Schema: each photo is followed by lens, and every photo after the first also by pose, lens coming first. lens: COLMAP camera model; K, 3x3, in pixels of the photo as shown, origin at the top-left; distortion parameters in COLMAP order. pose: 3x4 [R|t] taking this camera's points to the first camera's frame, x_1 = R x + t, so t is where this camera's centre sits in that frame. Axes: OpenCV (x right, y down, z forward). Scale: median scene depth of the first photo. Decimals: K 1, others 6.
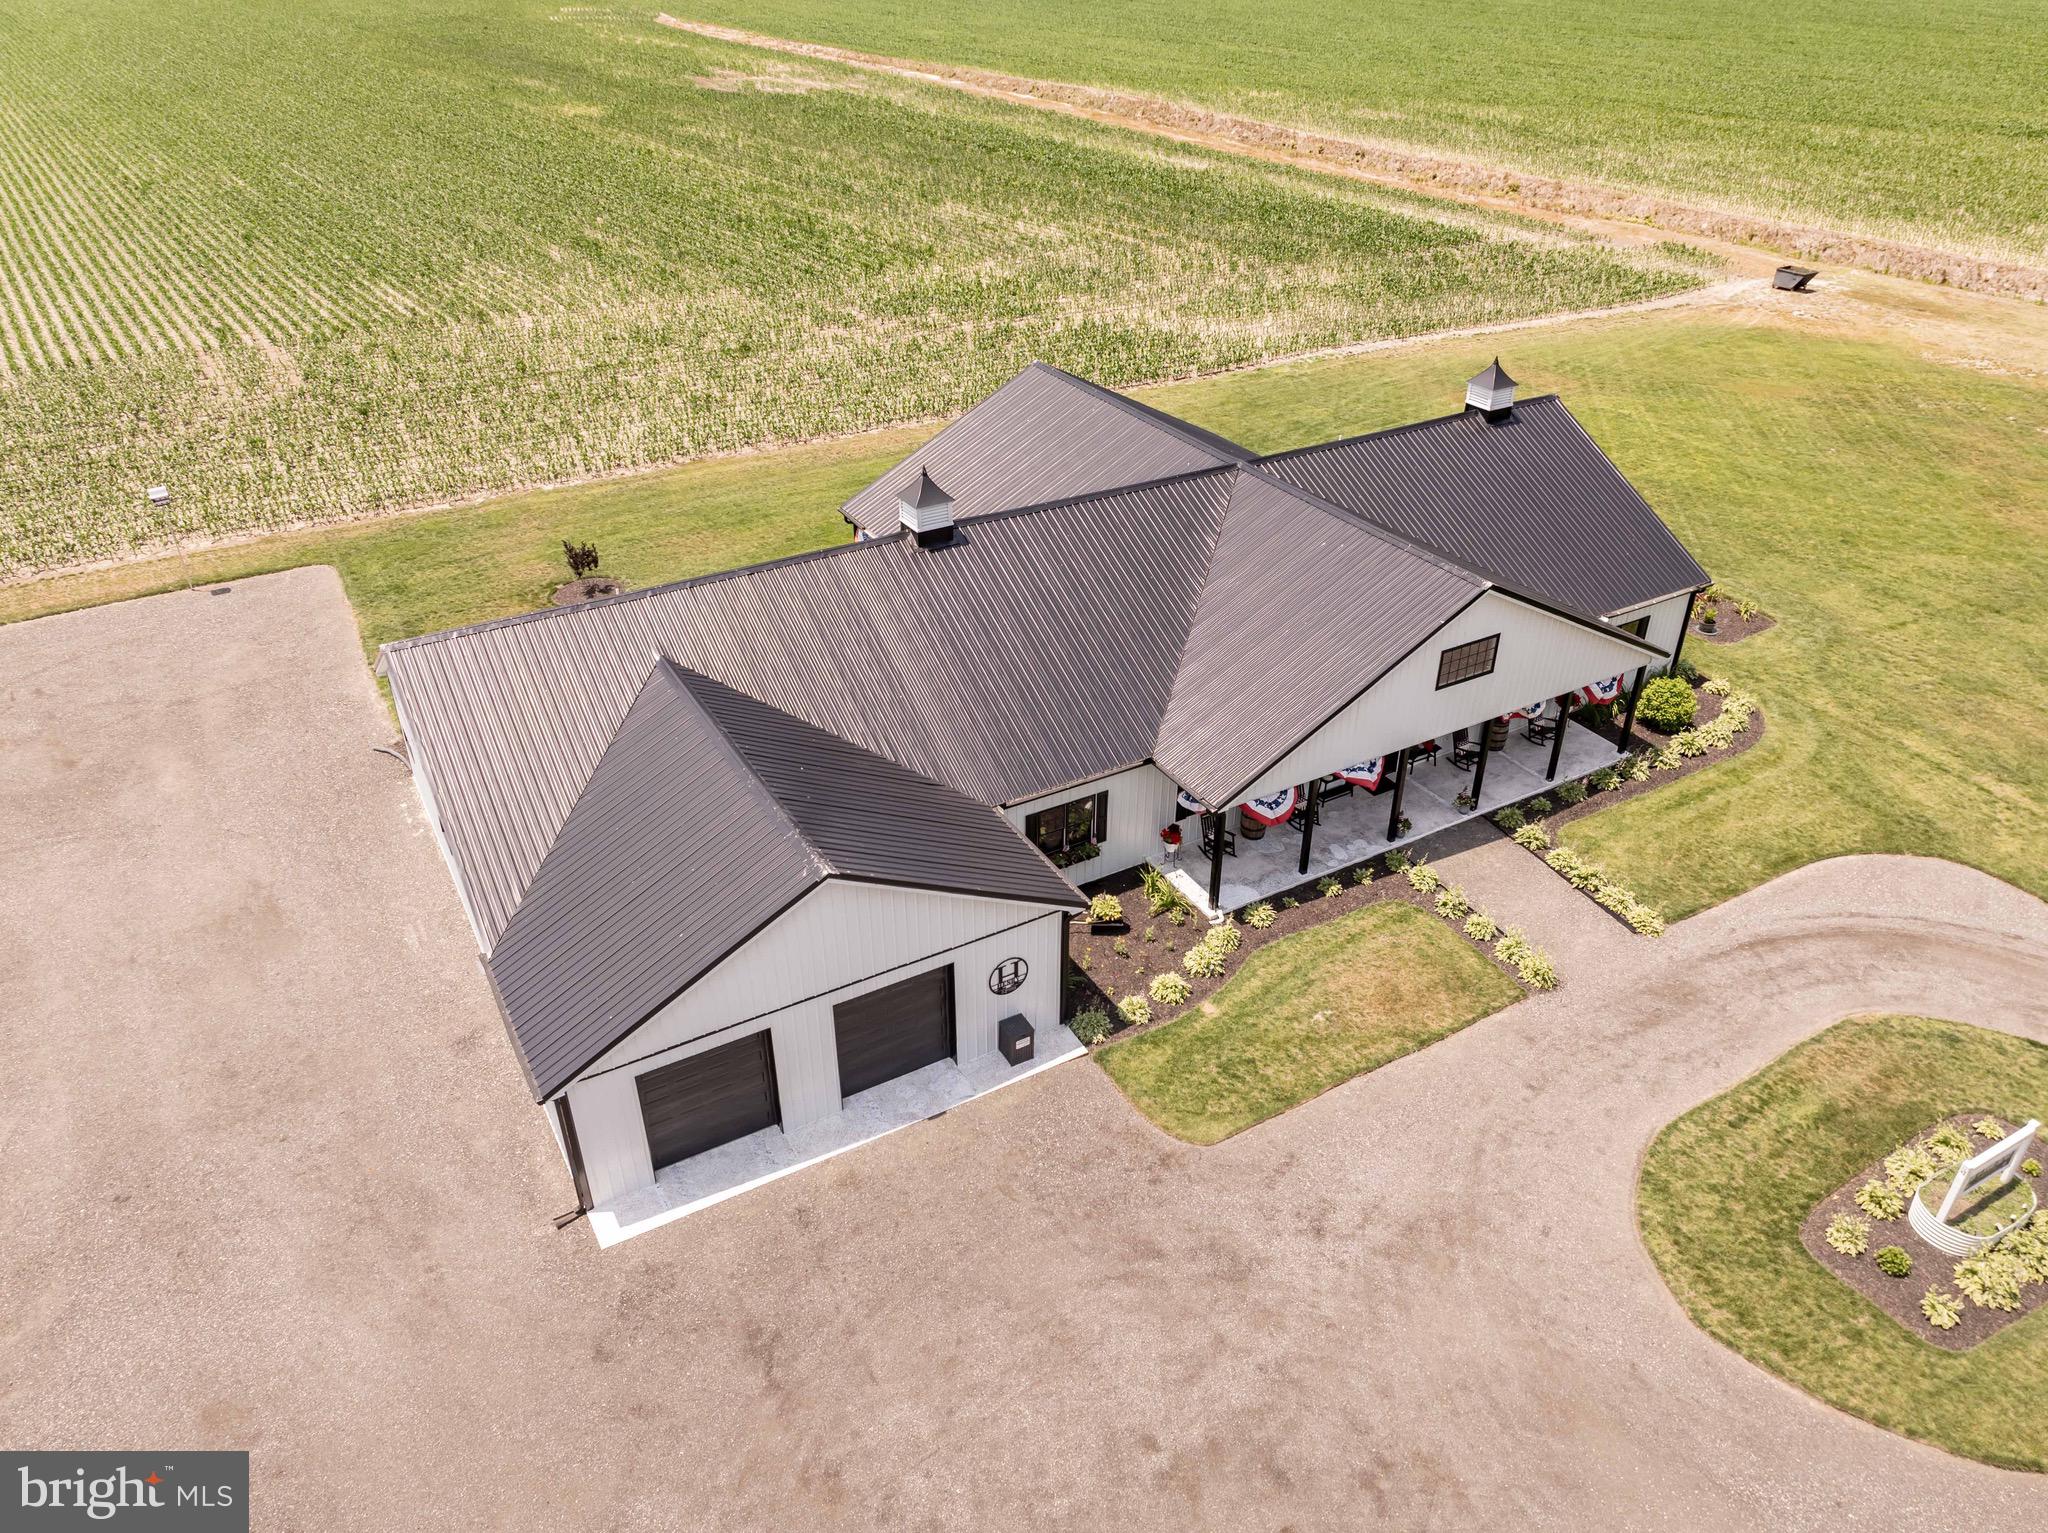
lens RADIAL K [[1435.5, 0, 1028.9], [0, 1435.5, 764.0], [0, 0, 1]] dist [-0.035477, 0.024560]
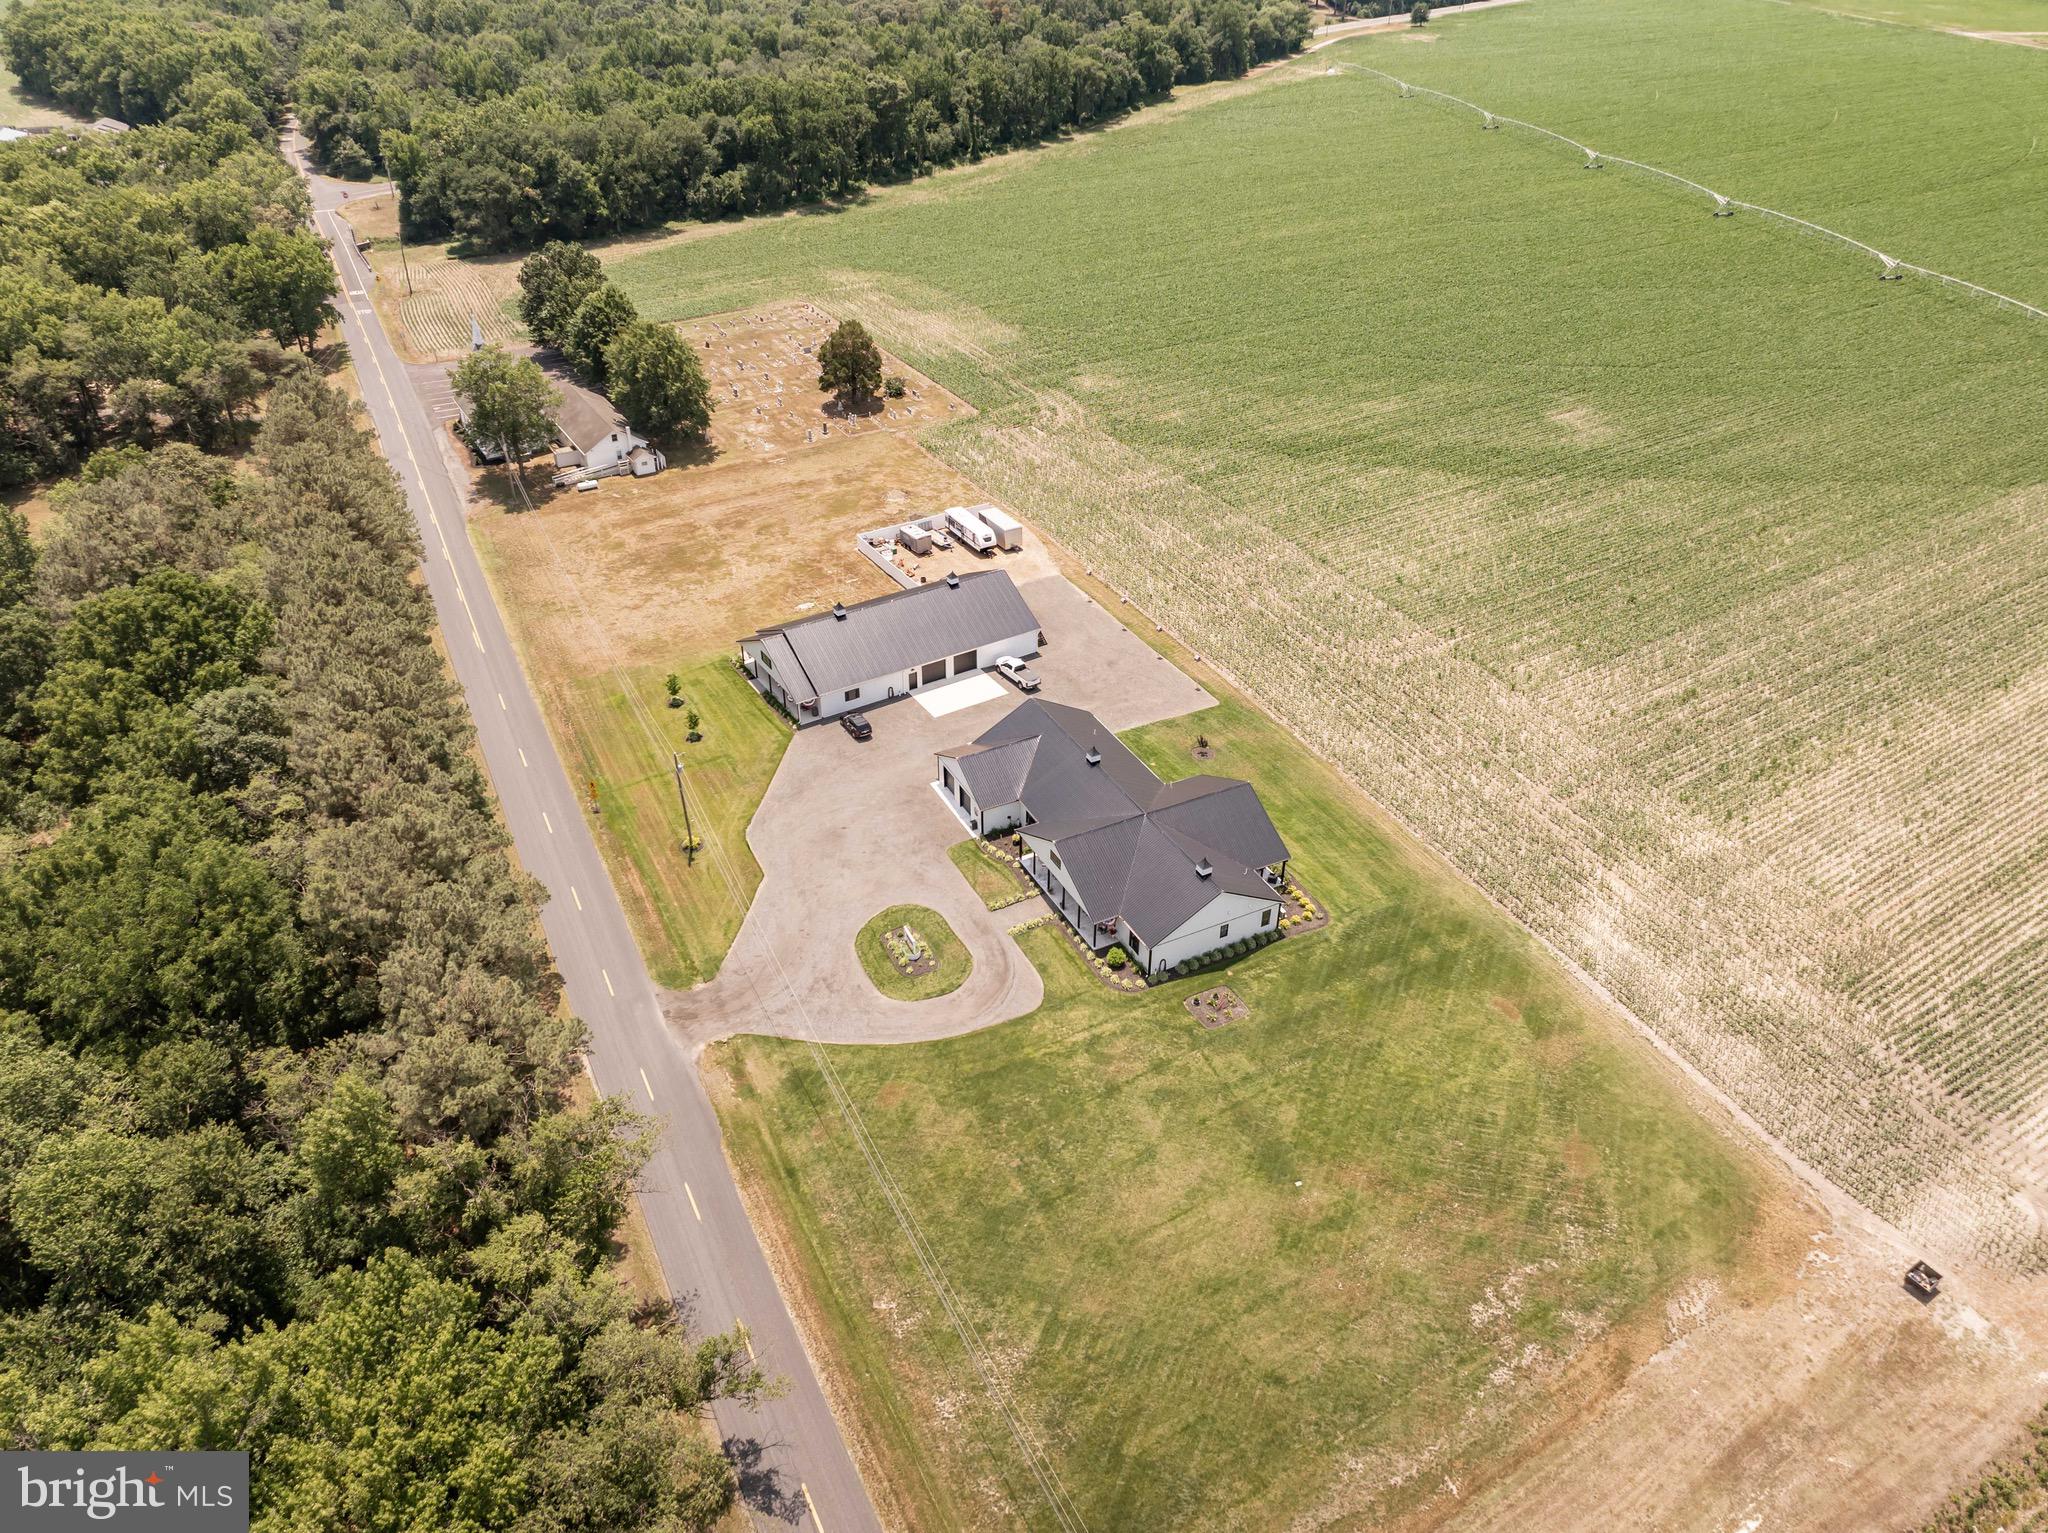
lens RADIAL K [[1435.5, 0, 1028.9], [0, 1435.5, 764.0], [0, 0, 1]] dist [-0.035477, 0.024560]
pose [[-0.049474, 0.558268, -0.828185, 3.060344], [-0.531389, 0.687386, 0.495102, -1.927552], [0.845682, 0.464583, 0.262649, -0.145867]]
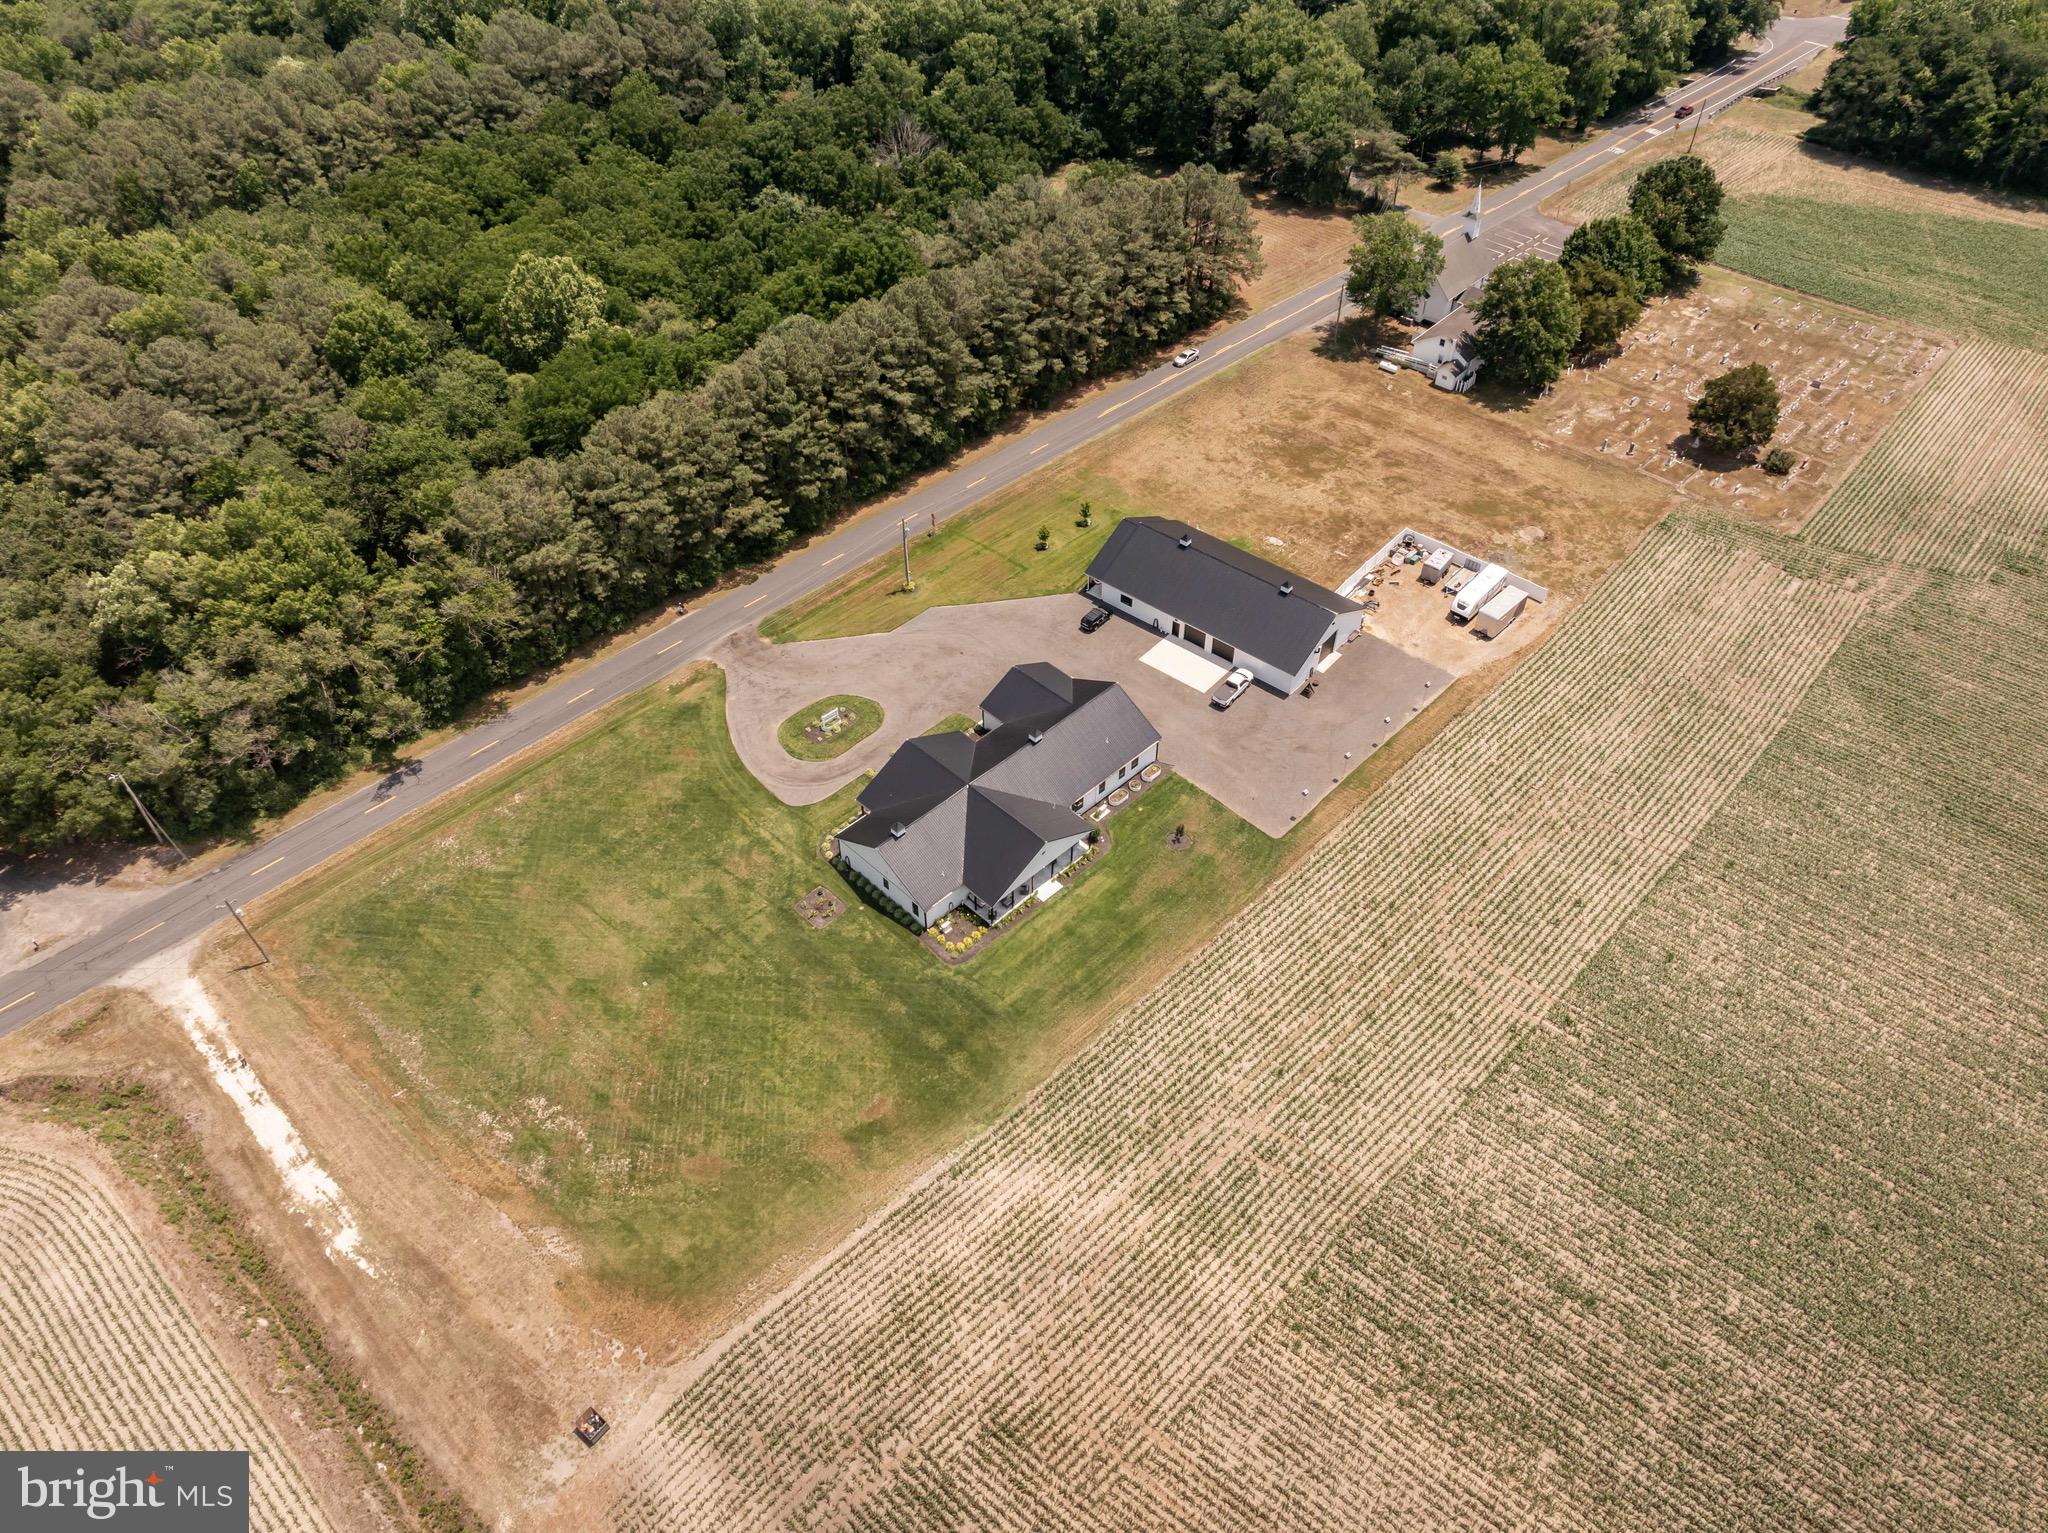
lens RADIAL K [[1435.5, 0, 1028.9], [0, 1435.5, 764.0], [0, 0, 1]] dist [-0.035477, 0.024560]
pose [[-0.967025, 0.175666, -0.184402, 0.729482], [-0.137030, 0.251435, 0.958125, -4.141797], [0.214676, 0.951799, -0.219072, 1.961336]]
